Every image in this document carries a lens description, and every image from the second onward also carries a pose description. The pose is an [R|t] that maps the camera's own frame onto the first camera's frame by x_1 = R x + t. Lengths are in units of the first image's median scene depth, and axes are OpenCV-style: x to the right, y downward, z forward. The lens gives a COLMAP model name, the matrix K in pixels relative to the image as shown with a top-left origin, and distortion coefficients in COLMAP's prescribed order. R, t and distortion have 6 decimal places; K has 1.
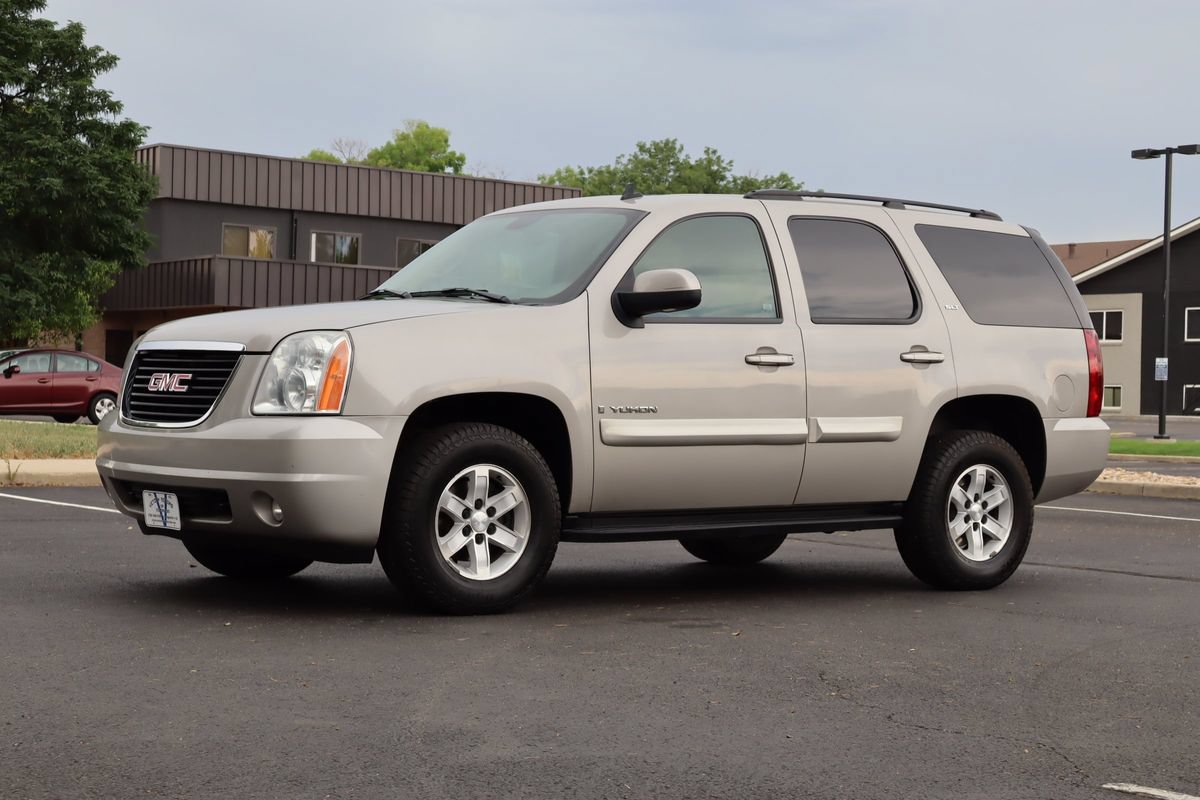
lens RADIAL K [[2136.8, 0, 675.4], [0, 2136.8, 403.1], [0, 0, 1]] dist [0.019246, -0.042580]
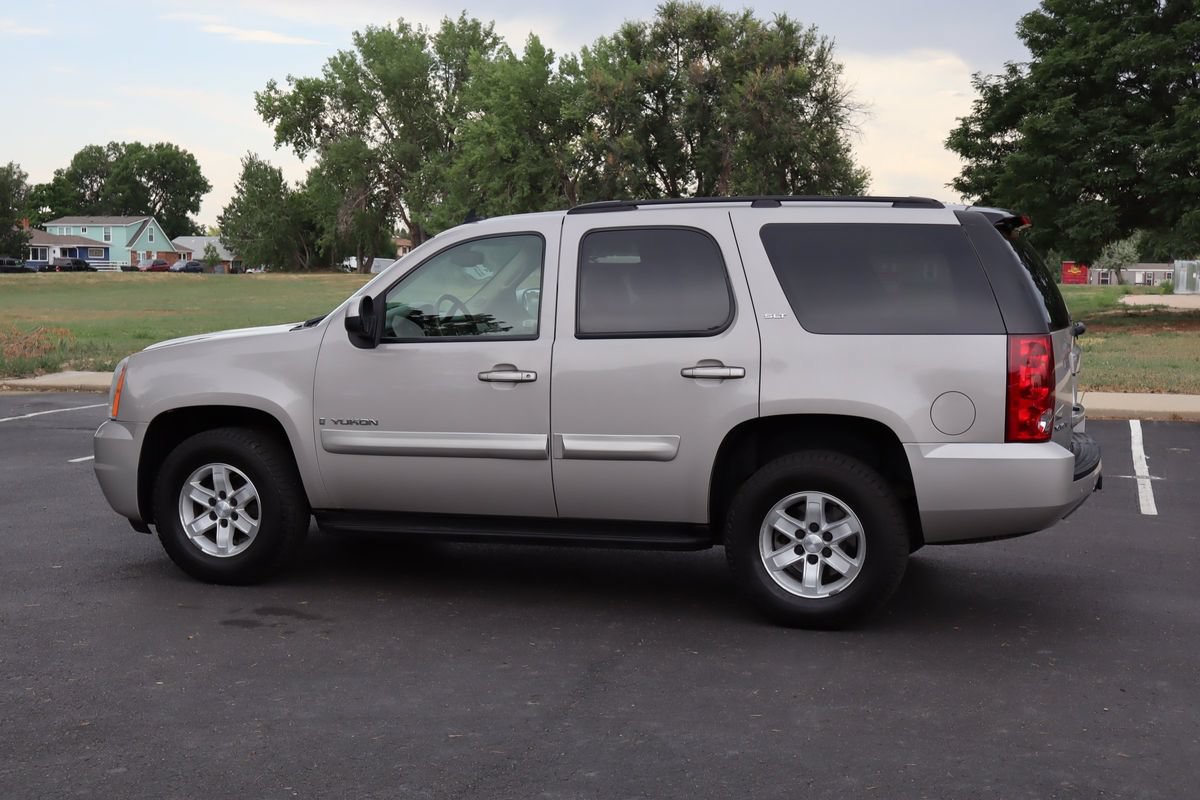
lens RADIAL K [[1568.2, 0, 651.3], [0, 1568.2, 395.1], [0, 0, 1]] dist [0.007122, 0.011765]
pose [[0.544437, 0.045927, -0.837543, 0.650246], [0.007986, 0.998171, 0.059927, -0.050895], [0.838763, -0.039315, 0.543075, 0.584376]]
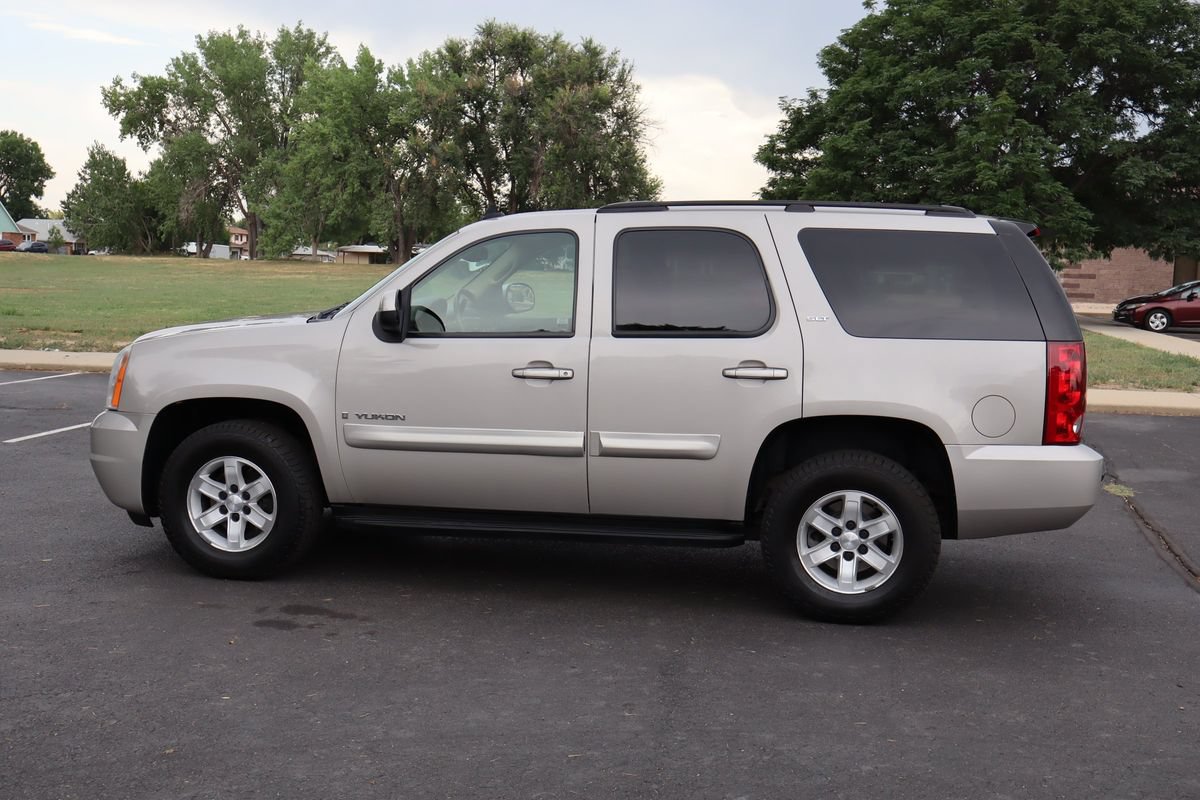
lens RADIAL K [[1368.2, 0, 643.1], [0, 1368.2, 399.4], [0, 0, 1]] dist [0.014952, 0.002232]
pose [[0.653760, 0.068978, -0.753552, 0.521918], [-0.013971, 0.996767, 0.079121, -0.055080], [0.756573, -0.041198, 0.652610, 0.545980]]
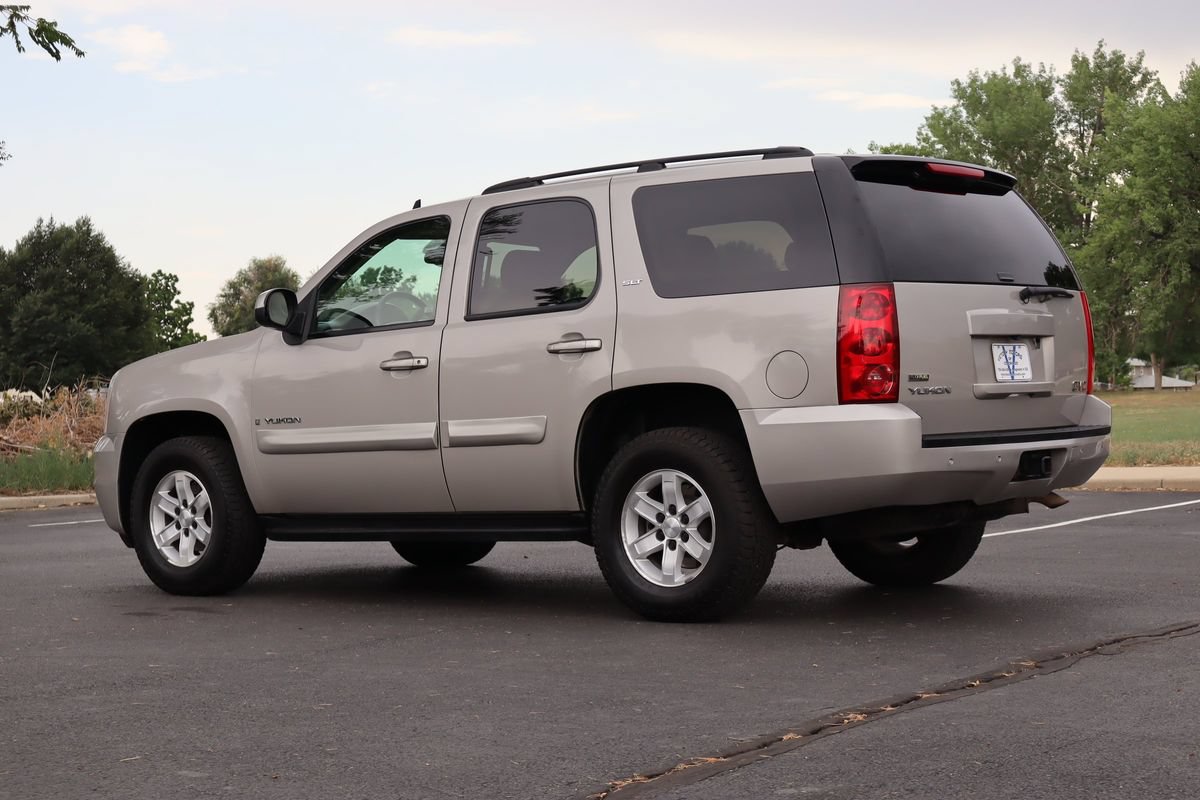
lens RADIAL K [[2136.8, 0, 675.4], [0, 2136.8, 403.1], [0, 0, 1]] dist [0.019246, -0.042580]
pose [[0.222812, -0.032351, -0.974324, 0.938582], [0.029823, 0.999208, -0.026357, 0.025035], [0.974405, -0.023185, 0.223600, 0.814871]]
